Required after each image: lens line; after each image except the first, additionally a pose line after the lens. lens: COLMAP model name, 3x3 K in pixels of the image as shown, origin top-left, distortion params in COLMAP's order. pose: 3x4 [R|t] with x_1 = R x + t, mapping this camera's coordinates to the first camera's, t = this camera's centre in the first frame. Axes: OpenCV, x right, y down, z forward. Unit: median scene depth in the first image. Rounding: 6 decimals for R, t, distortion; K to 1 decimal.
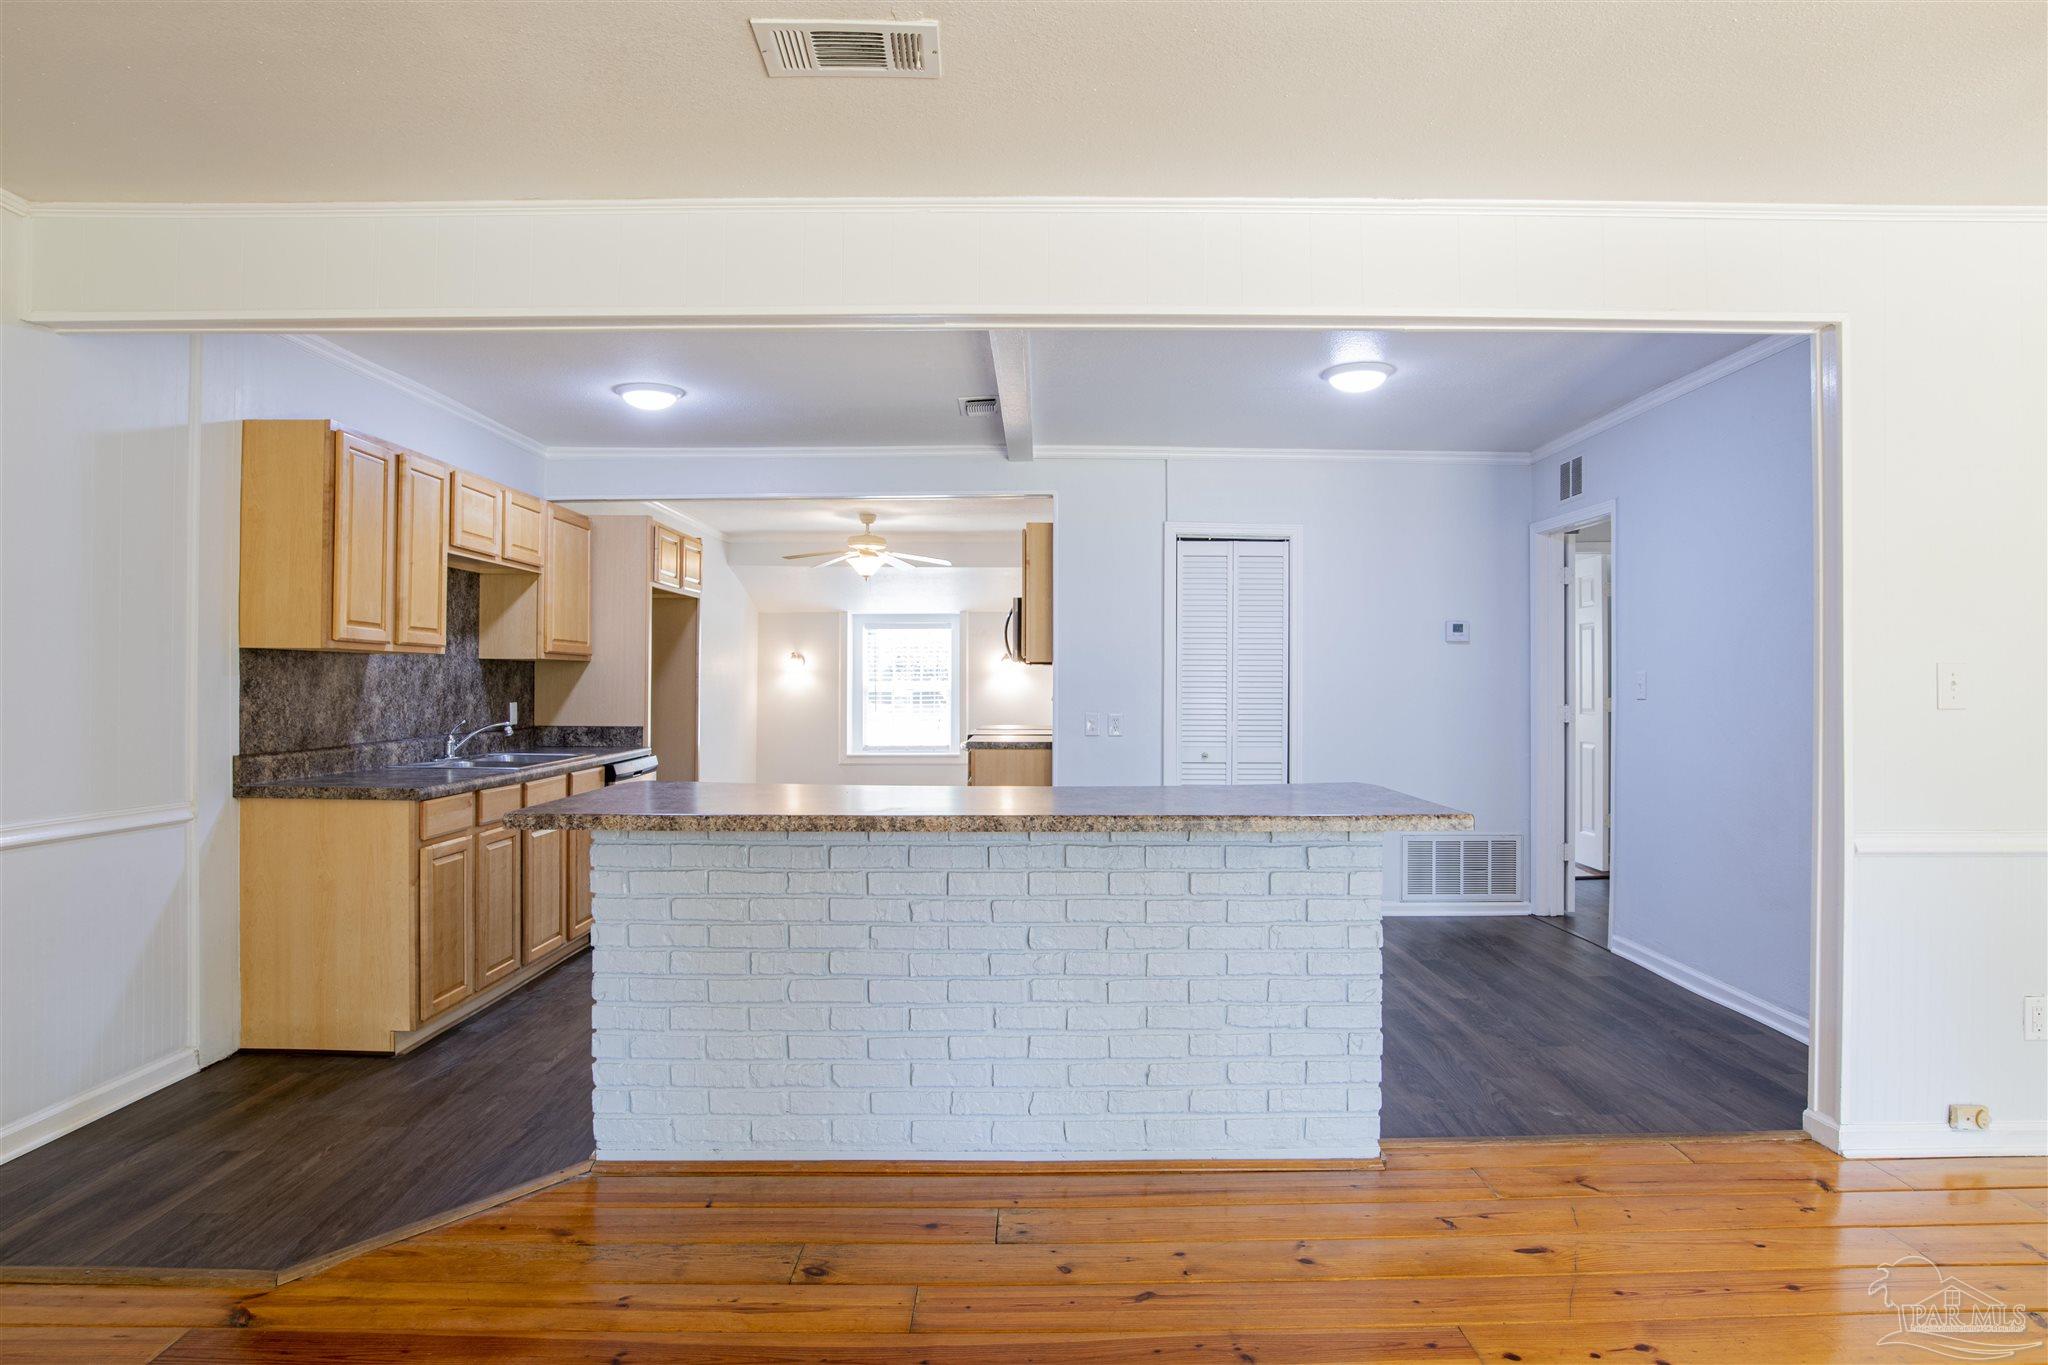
lens RADIAL K [[1153.8, 0, 1059.0], [0, 1153.8, 678.1], [0, 0, 1]] dist [-0.047202, 0.011634]
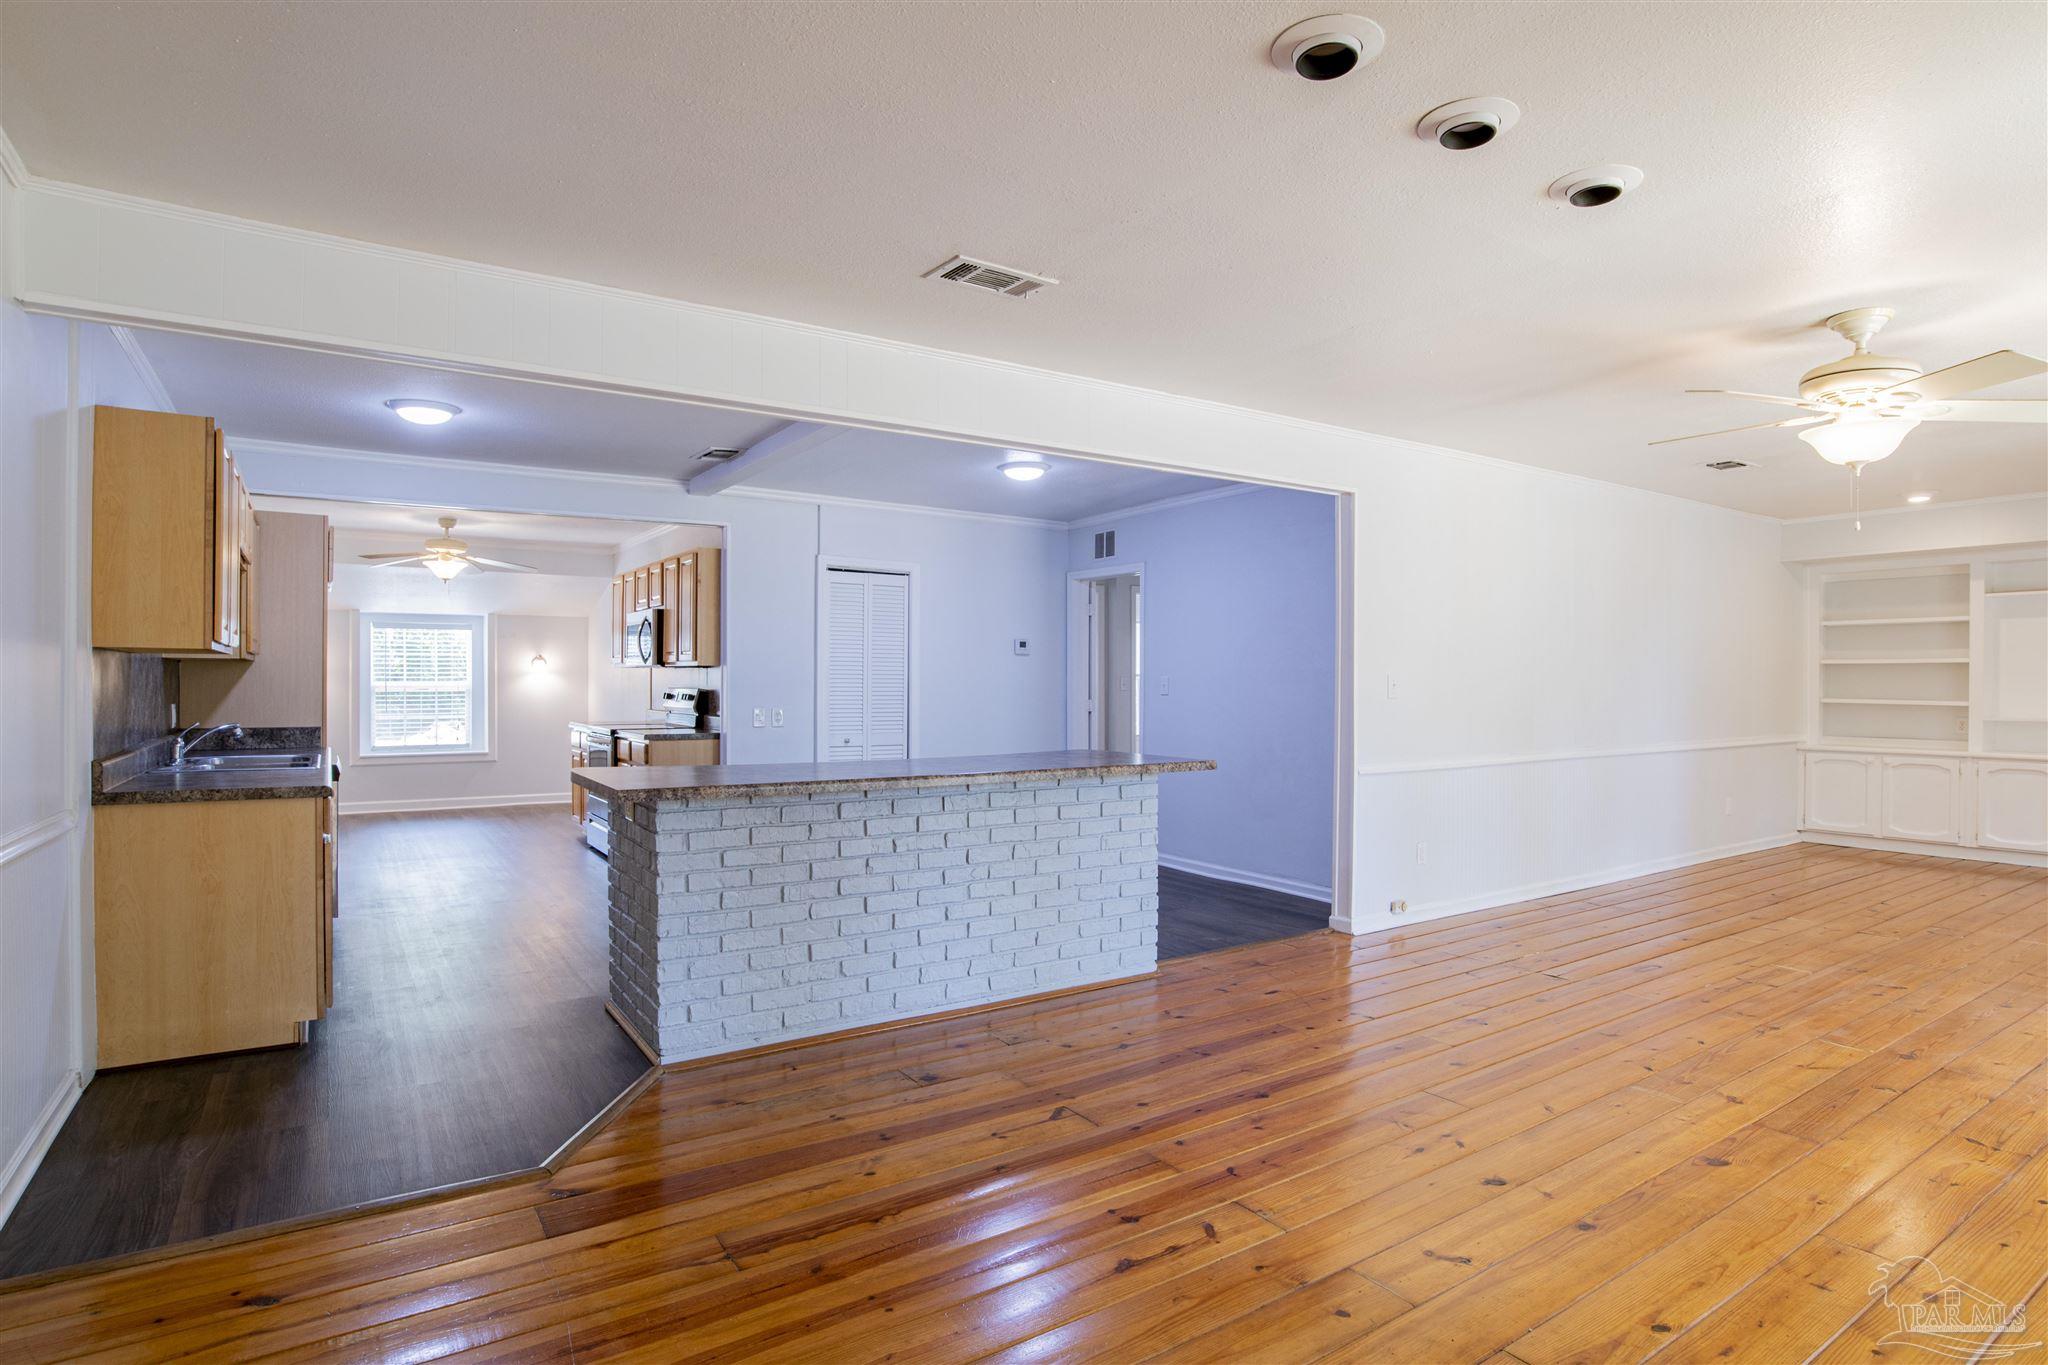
lens RADIAL K [[1076.1, 0, 1012.8], [0, 1076.1, 686.7], [0, 0, 1]] dist [-0.059684, 0.022455]
pose [[0.845280, -0.001517, 0.534322, -0.547609], [-0.003118, 0.999965, 0.007771, -0.002946], [-0.534315, -0.008234, 0.845246, -0.151712]]
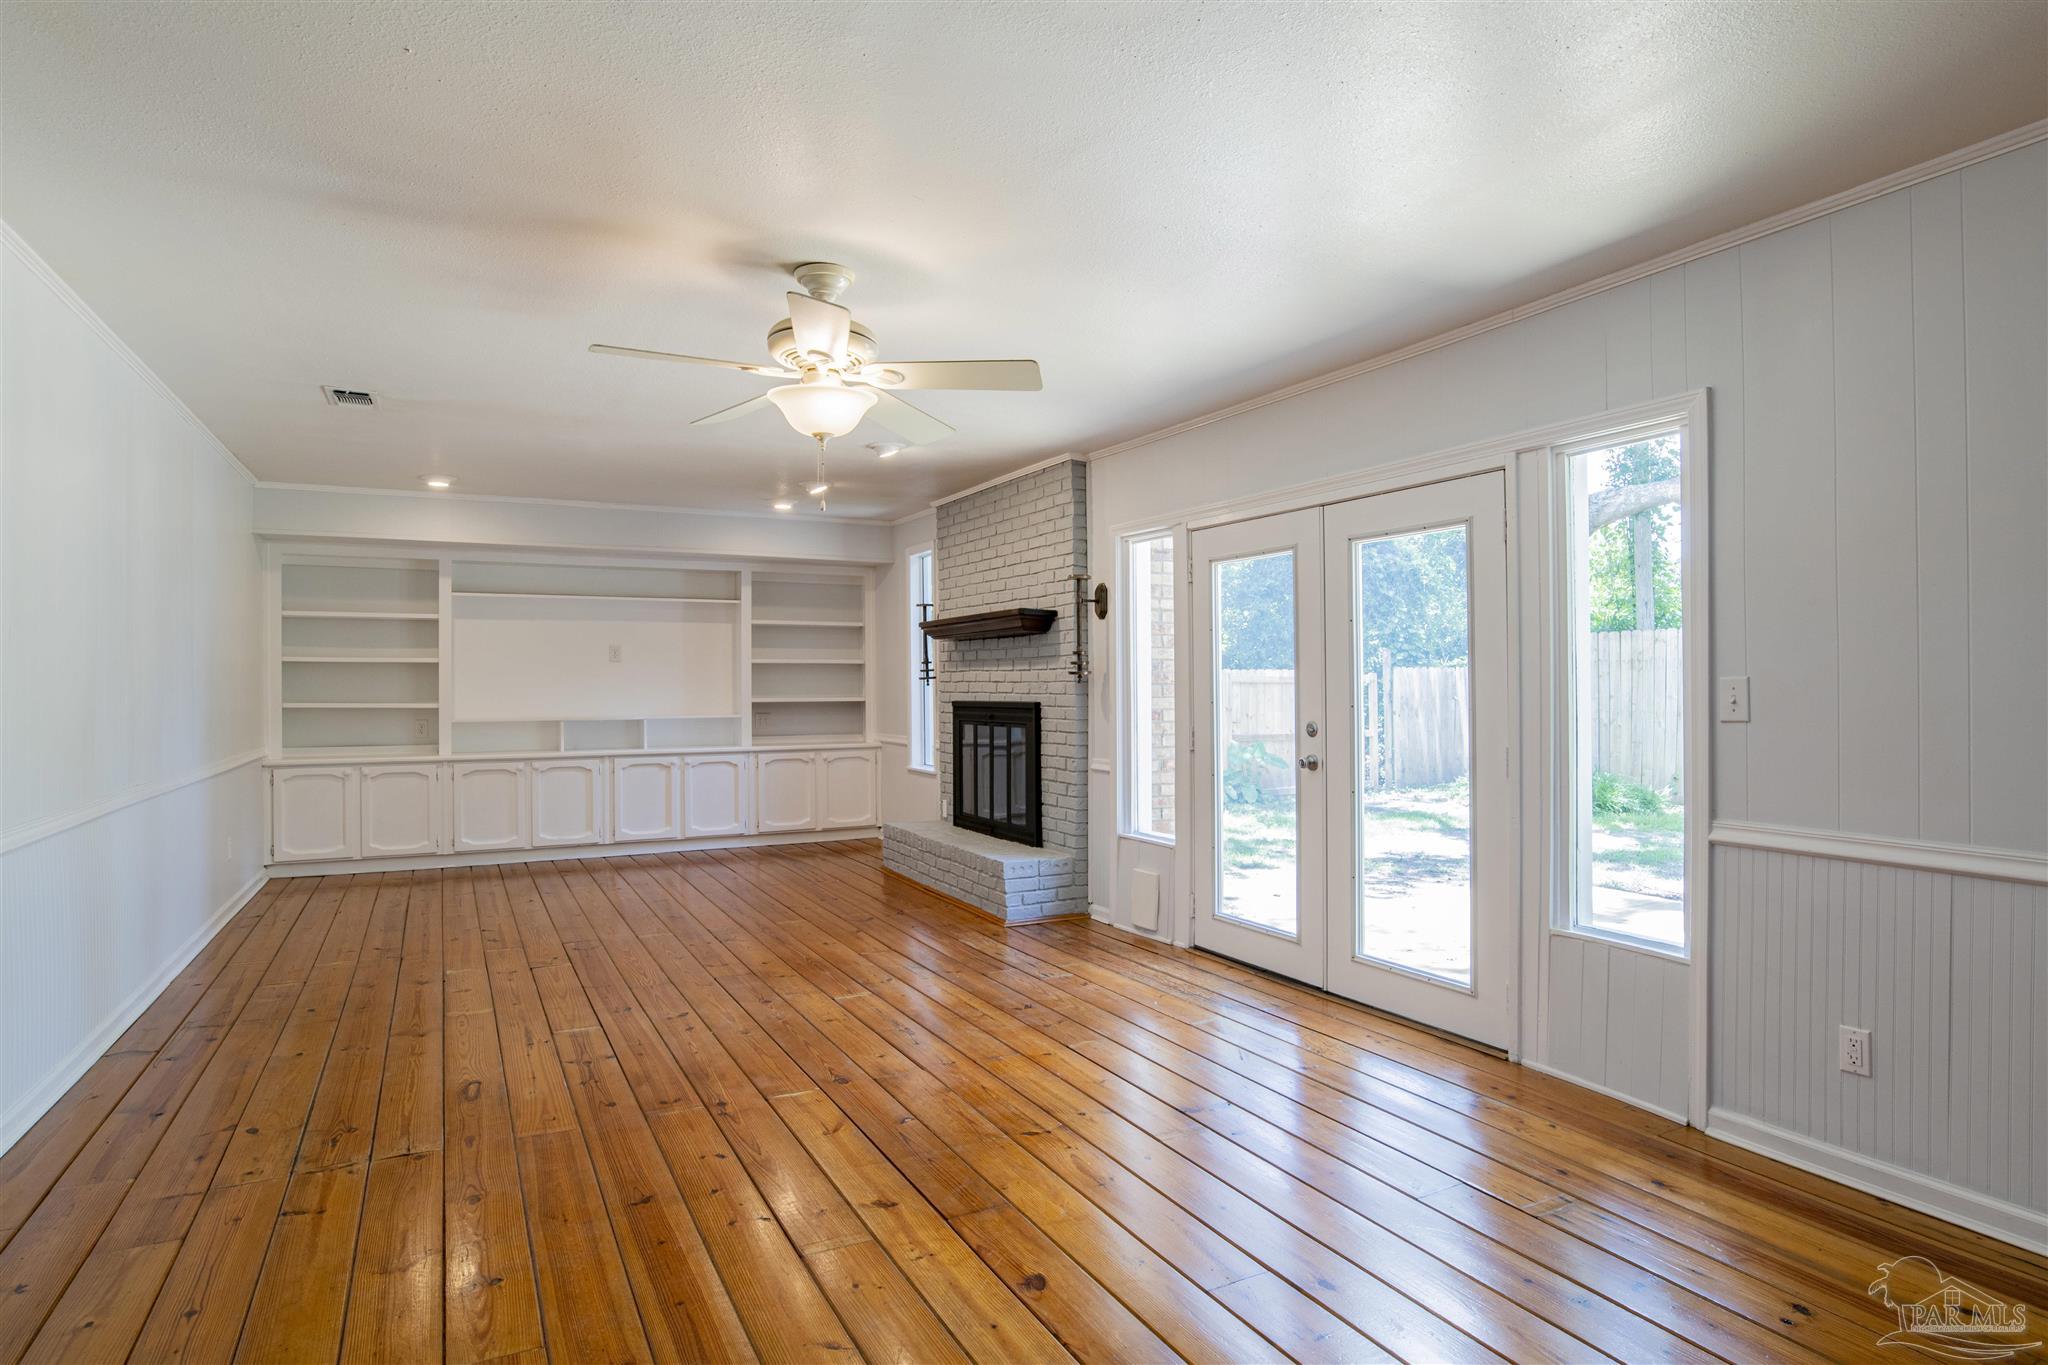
lens RADIAL K [[1152.9, 0, 1004.4], [0, 1152.9, 686.0], [0, 0, 1]] dist [-0.036475, 0.006929]
pose [[-0.440046, -0.000687, 0.897975, -0.311116], [-0.000571, 1.000000, 0.000485, 0.000952], [-0.897975, -0.000299, -0.440046, 0.474810]]
